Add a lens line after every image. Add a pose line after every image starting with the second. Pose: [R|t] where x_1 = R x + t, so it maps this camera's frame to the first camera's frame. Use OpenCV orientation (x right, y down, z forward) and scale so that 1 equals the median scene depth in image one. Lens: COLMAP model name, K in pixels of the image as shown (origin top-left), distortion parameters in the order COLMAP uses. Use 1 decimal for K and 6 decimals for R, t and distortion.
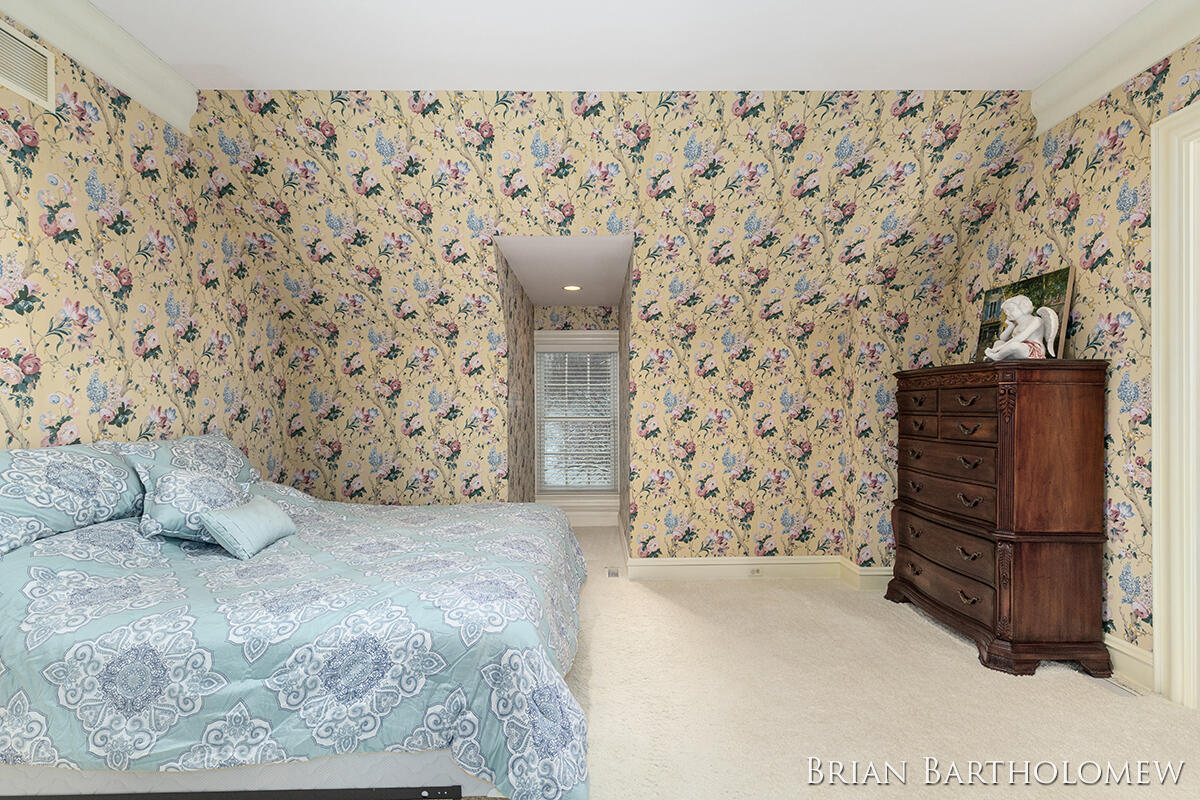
lens RADIAL K [[560.3, 0, 600.0], [0, 560.3, 400.0], [0, 0, 1]] dist [0.012146, -0.001125]
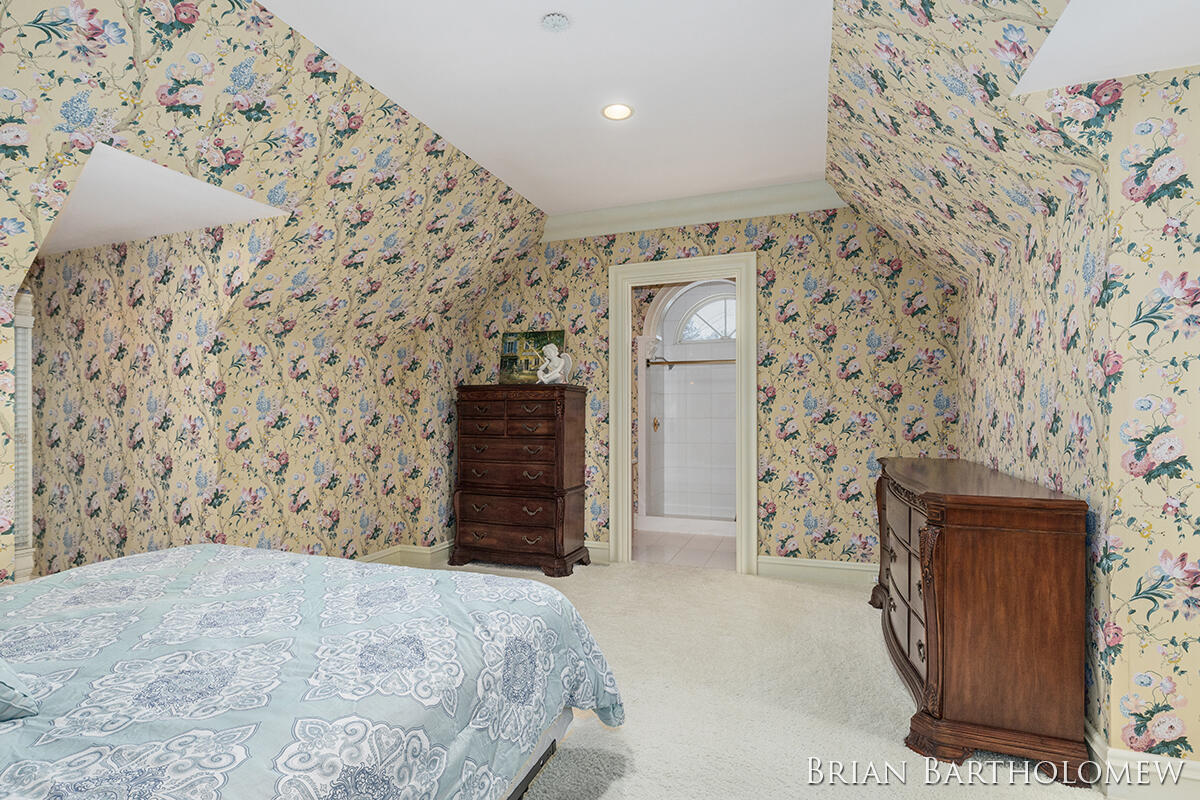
lens RADIAL K [[605.0, 0, 600.0], [0, 605.0, 400.0], [0, 0, 1]] dist [0.015055, -0.000531]
pose [[0.335388, 0.024284, 0.941767, -0.768544], [-0.011772, 0.999698, -0.021585, 0.009477], [-0.942007, -0.003847, 0.335572, 0.274429]]
